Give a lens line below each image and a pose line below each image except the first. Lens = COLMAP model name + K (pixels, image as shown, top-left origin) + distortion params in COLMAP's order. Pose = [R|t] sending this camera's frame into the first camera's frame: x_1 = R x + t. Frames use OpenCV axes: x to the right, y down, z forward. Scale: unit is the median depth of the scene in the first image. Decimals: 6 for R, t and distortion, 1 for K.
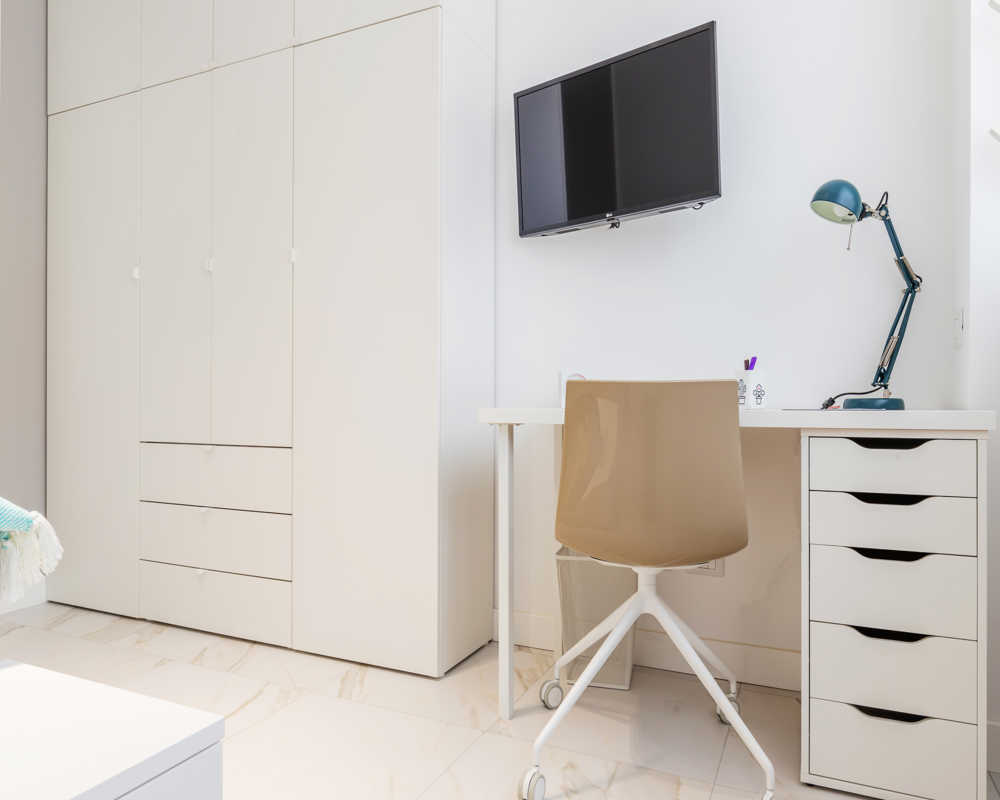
lens RADIAL K [[701.9, 0, 482.3], [0, 701.9, 400.3], [0, 0, 1]] dist [0.002117, 0.003517]
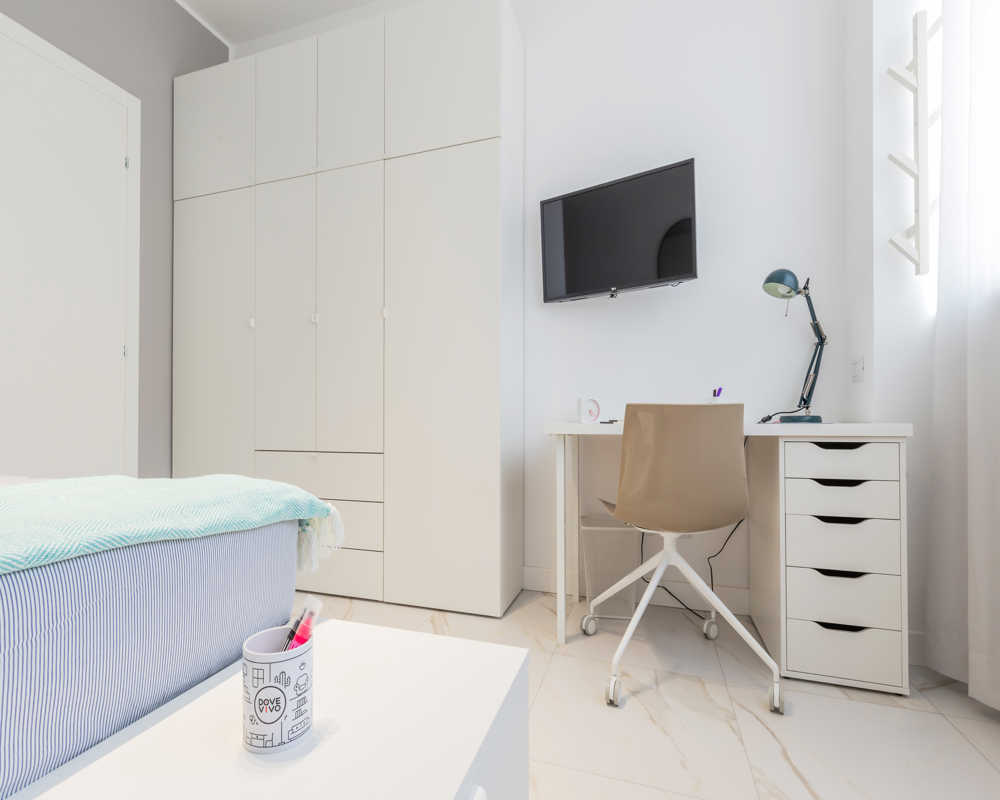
lens RADIAL K [[499.2, 0, 471.7], [0, 499.2, 415.5], [0, 0, 1]] dist [0.012517, 0.000086]
pose [[0.993410, -0.003358, 0.114569, -0.259501], [0.003975, 0.999979, -0.005158, -0.000390], [-0.114549, 0.005579, 0.993402, 0.019995]]
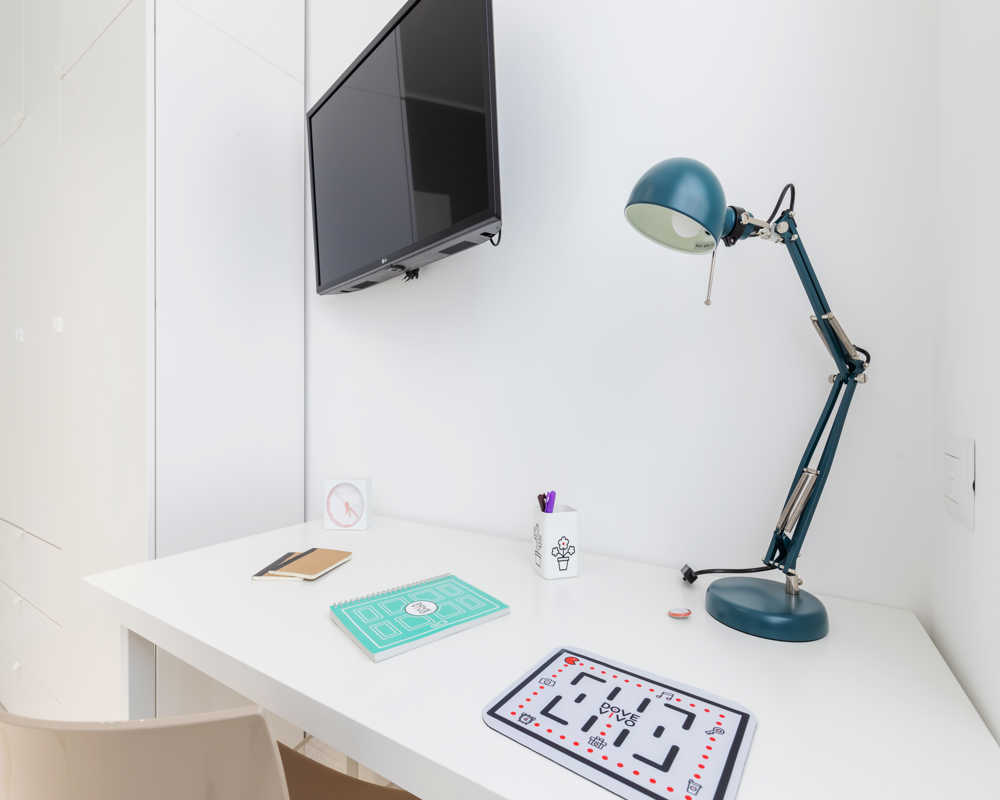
lens RADIAL K [[447.7, 0, 503.0], [0, 447.7, 396.8], [0, 0, 1]] dist [0.000781, -0.000007]
pose [[0.990990, -0.000178, -0.133935, 0.412843], [0.001245, 0.999968, 0.007888, -0.148666], [0.133930, -0.007984, 0.990959, 0.654140]]
